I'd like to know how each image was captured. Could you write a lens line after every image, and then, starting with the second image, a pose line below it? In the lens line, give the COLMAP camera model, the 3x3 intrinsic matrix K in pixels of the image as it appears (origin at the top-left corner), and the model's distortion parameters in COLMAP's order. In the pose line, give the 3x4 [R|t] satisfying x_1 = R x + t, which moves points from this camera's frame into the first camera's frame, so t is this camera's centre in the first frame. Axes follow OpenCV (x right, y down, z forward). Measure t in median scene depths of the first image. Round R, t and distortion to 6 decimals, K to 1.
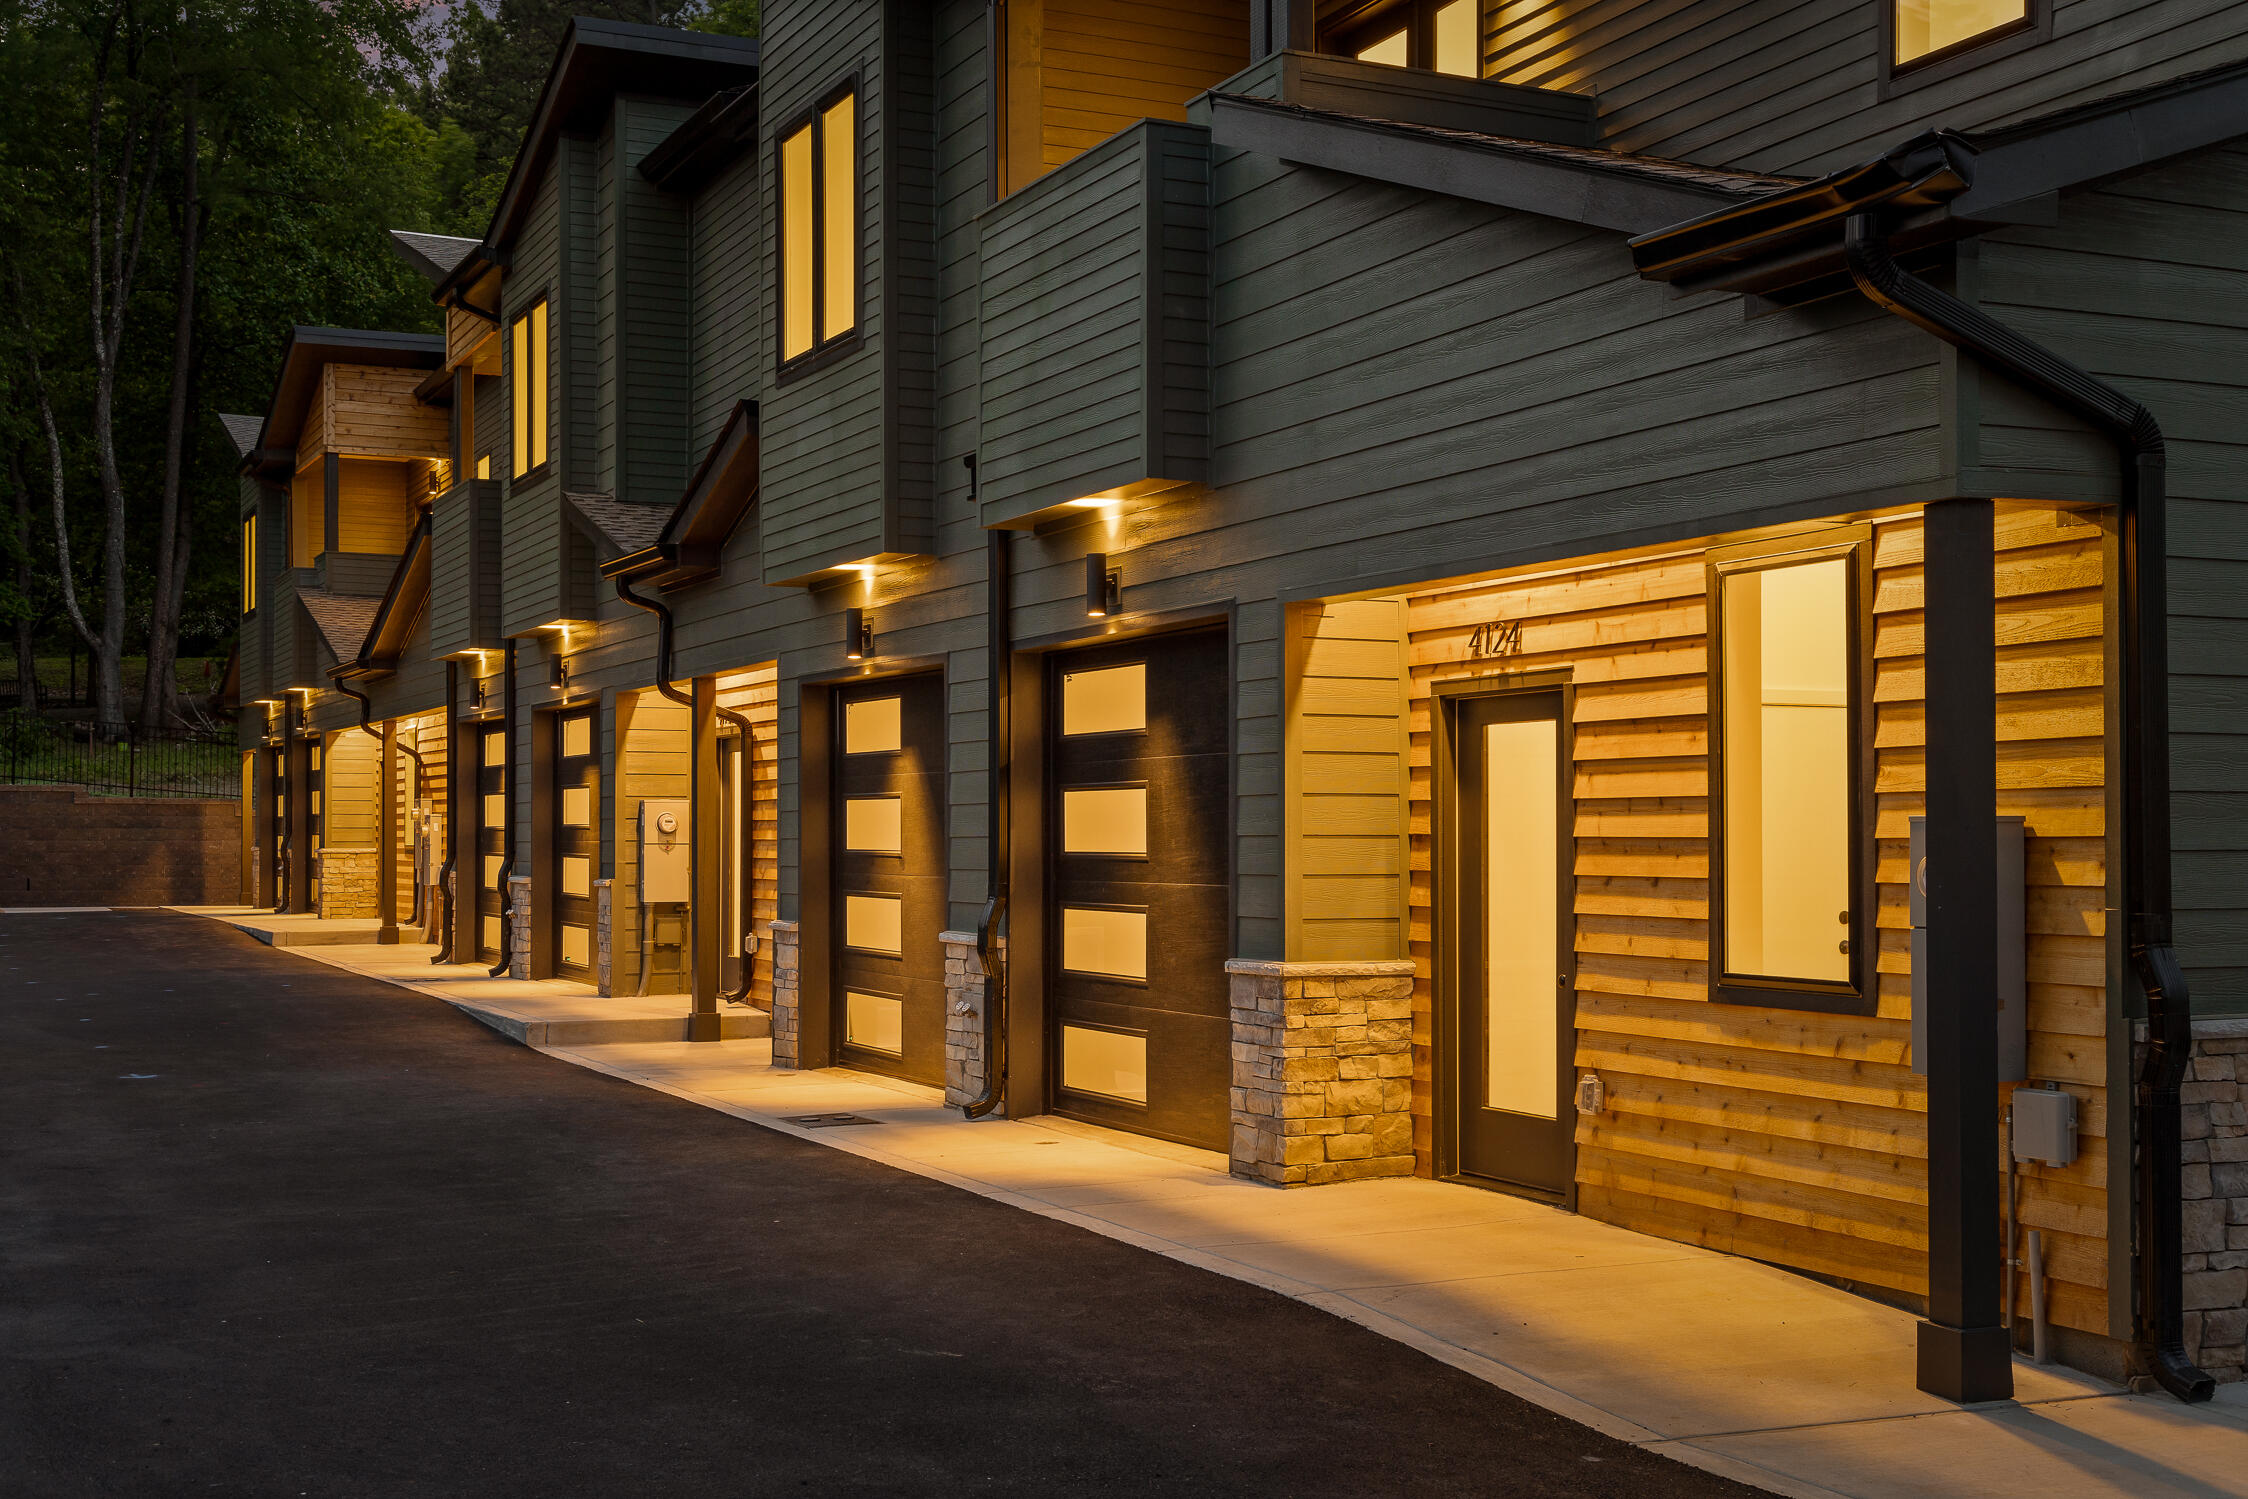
lens RADIAL K [[2605.8, 0, 1125.1], [0, 2605.8, 732.8], [0, 0, 1]] dist [0.060493, 0.000000]
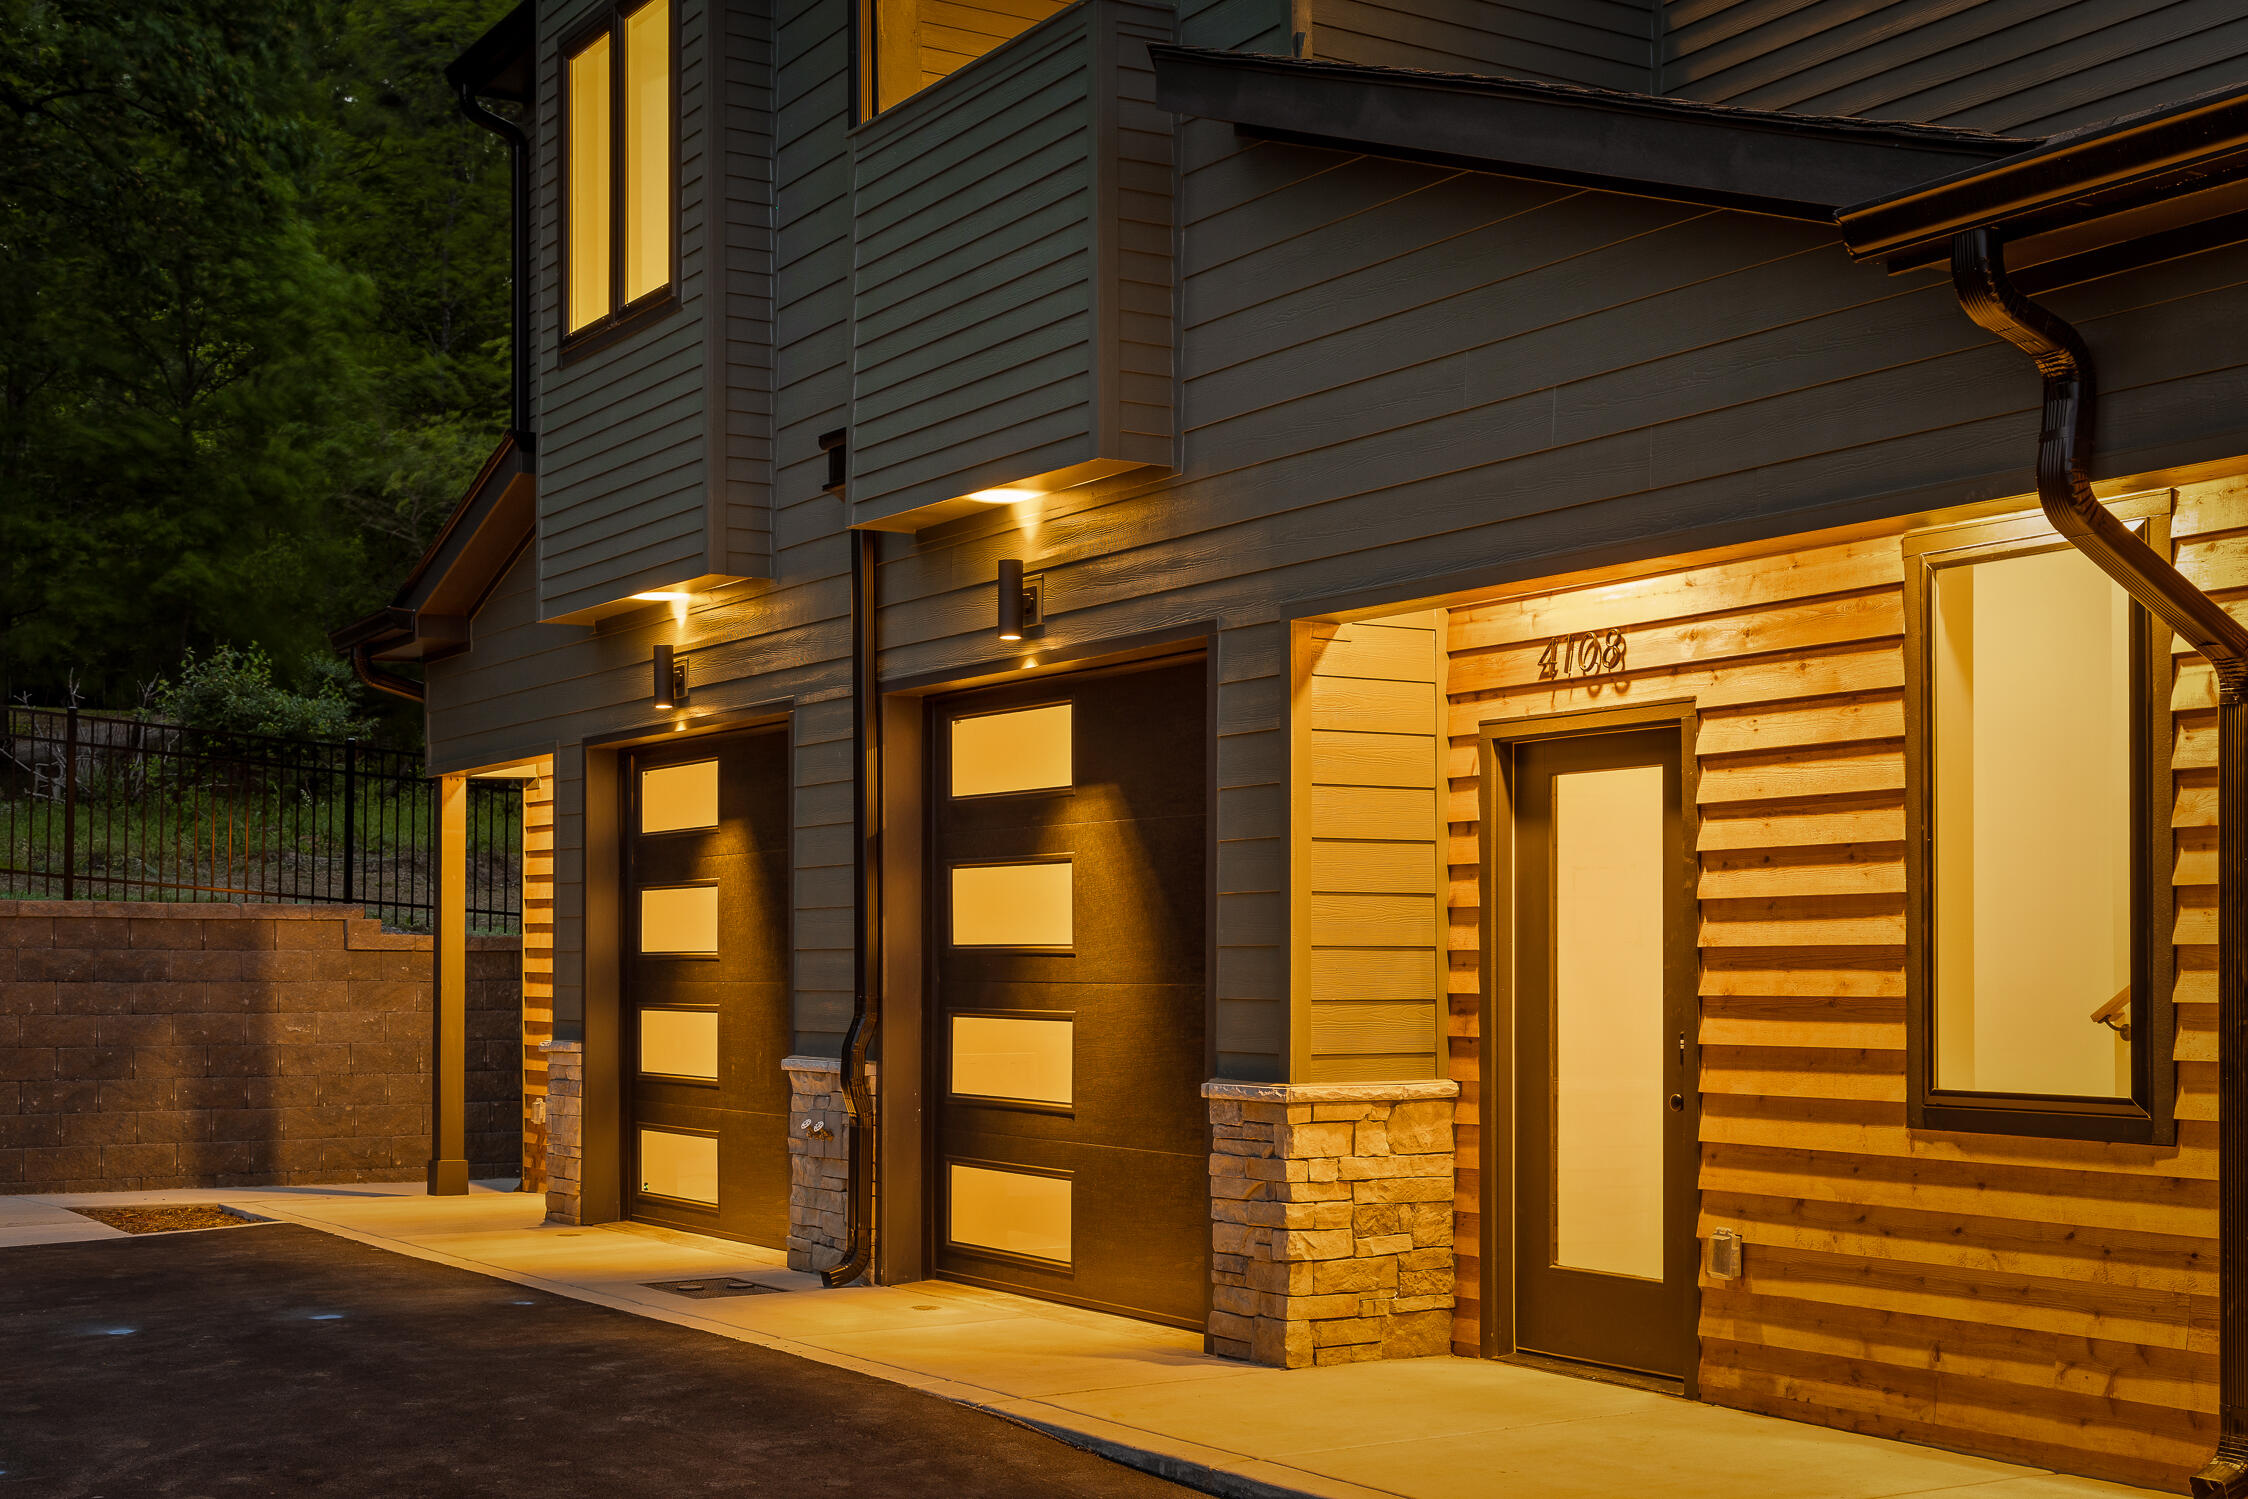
lens RADIAL K [[2847.9, 0, 1122.0], [0, 2847.9, 764.8], [0, 0, 1]] dist [0.007722, 0.000000]
pose [[0.993704, -0.024209, 0.109394, -0.067052], [0.025761, 0.999586, -0.012797, 0.003218], [-0.109039, 0.015534, 0.993916, 0.140076]]
